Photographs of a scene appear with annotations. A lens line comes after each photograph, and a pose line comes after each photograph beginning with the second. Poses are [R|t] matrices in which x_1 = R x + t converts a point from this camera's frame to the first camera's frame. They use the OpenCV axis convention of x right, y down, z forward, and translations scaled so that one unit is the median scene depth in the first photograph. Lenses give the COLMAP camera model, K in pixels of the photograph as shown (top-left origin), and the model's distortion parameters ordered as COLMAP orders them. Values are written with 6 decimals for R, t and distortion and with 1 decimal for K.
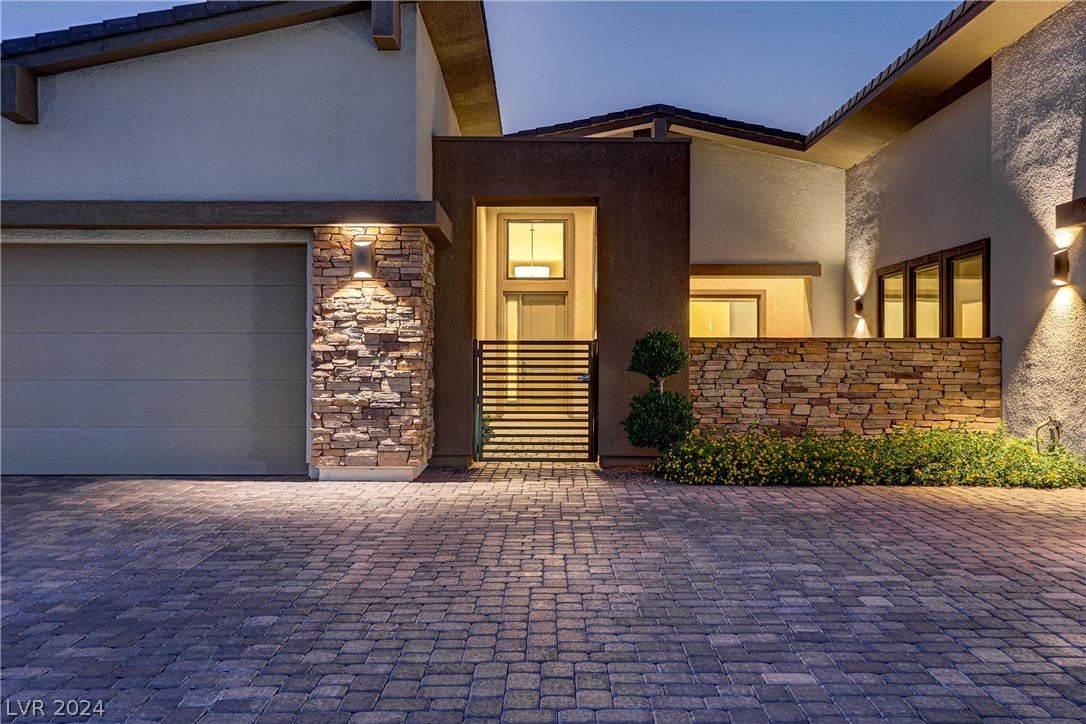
lens RADIAL K [[1026.7, 0, 538.7], [0, 1026.7, 358.5], [0, 0, 1]] dist [0.017245, 0.005566]
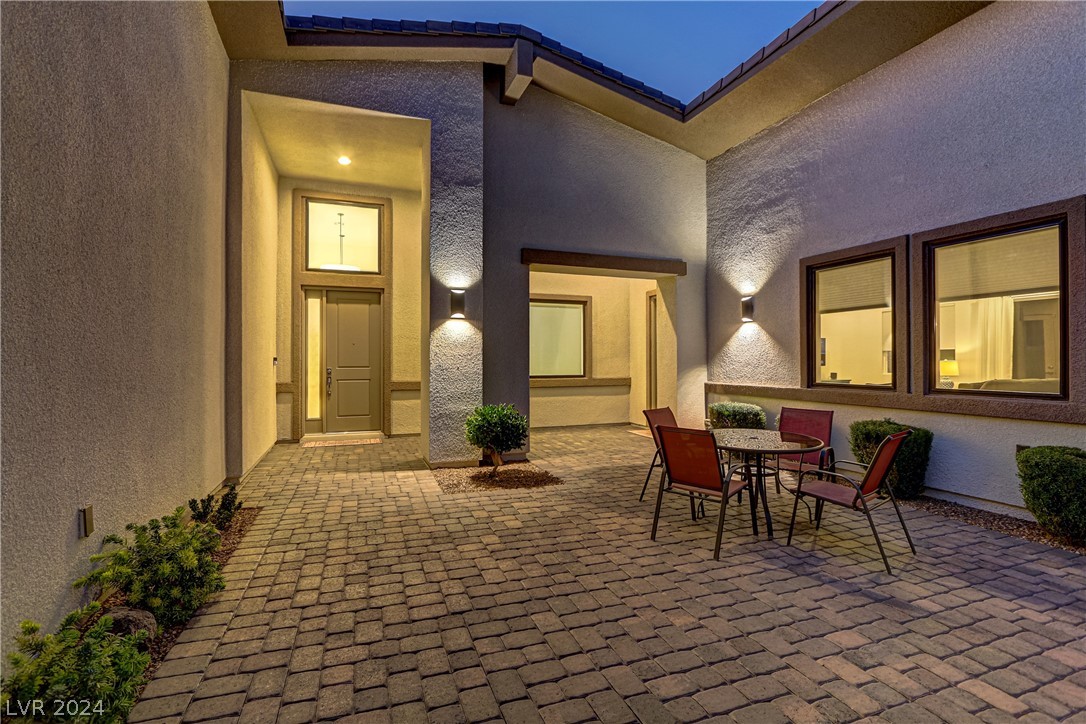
lens RADIAL K [[494.1, 0, 538.7], [0, 494.1, 358.9], [0, 0, 1]] dist [-0.015220, 0.000669]
pose [[0.931652, -0.003202, 0.363337, -0.001952], [0.002194, 0.999993, 0.003187, -0.016141], [-0.363344, -0.002172, 0.931652, 1.172135]]
